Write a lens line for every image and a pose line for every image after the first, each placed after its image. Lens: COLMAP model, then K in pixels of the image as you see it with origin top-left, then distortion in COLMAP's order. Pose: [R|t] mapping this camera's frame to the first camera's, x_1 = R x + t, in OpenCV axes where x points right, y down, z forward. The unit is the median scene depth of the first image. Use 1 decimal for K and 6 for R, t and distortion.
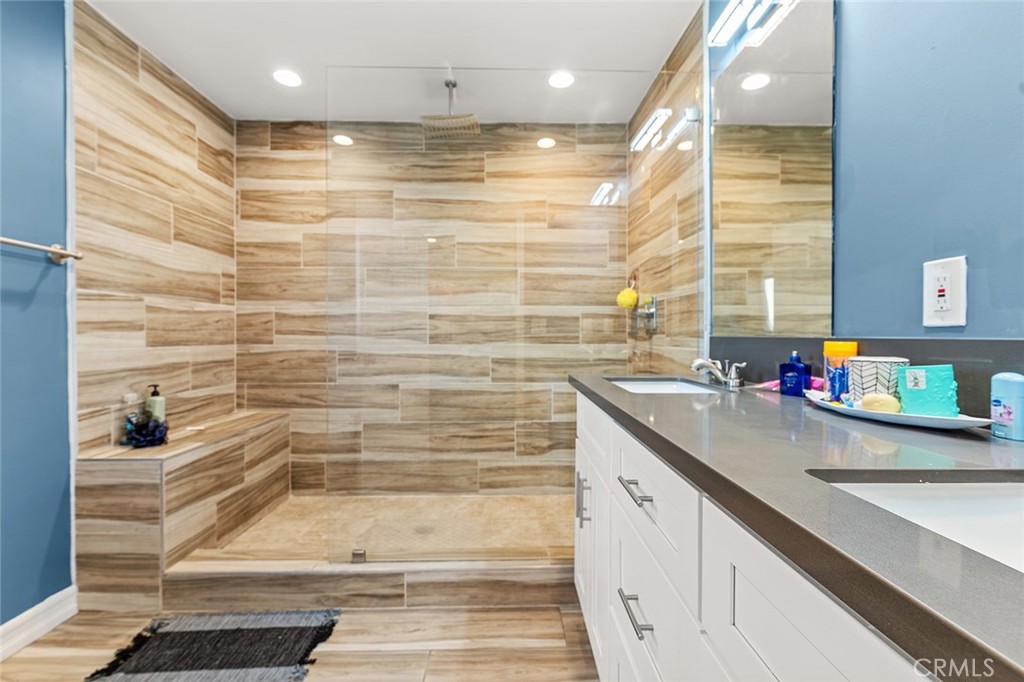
lens RADIAL K [[455.7, 0, 512.4], [0, 455.7, 338.3], [0, 0, 1]] dist [-0.008546, 0.000695]
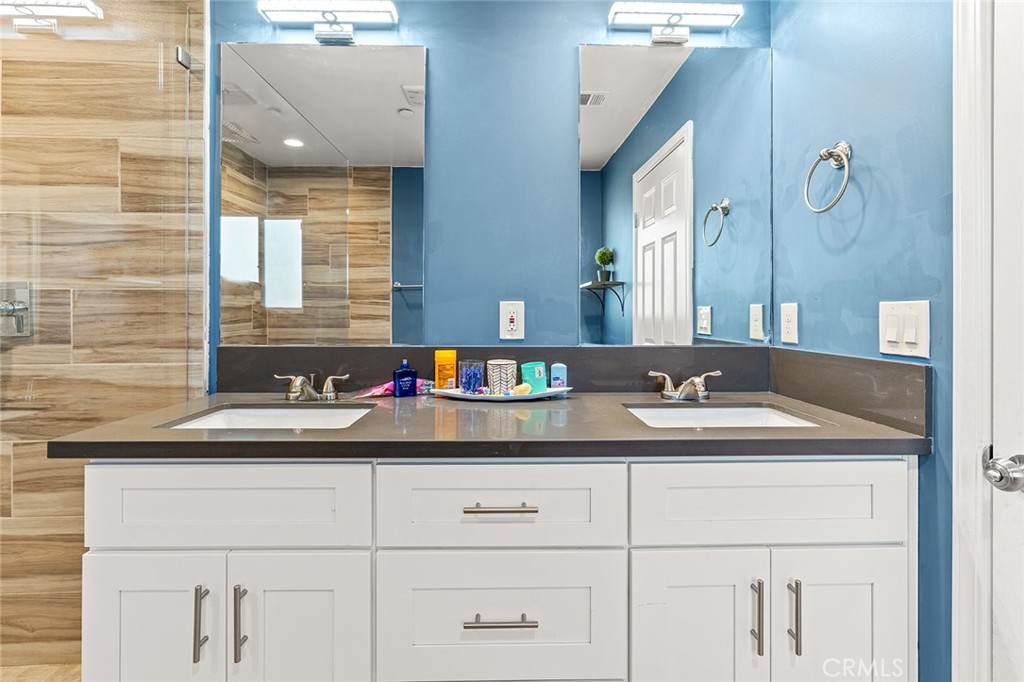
lens RADIAL K [[455.7, 0, 522.7], [0, 455.7, 312.0], [0, 0, 1]] dist [-0.008546, 0.000695]
pose [[-0.003677, -0.002589, 0.999990, -0.741422], [0.007548, 0.999968, 0.002617, -0.124060], [-0.999965, 0.007557, -0.003657, 0.872538]]
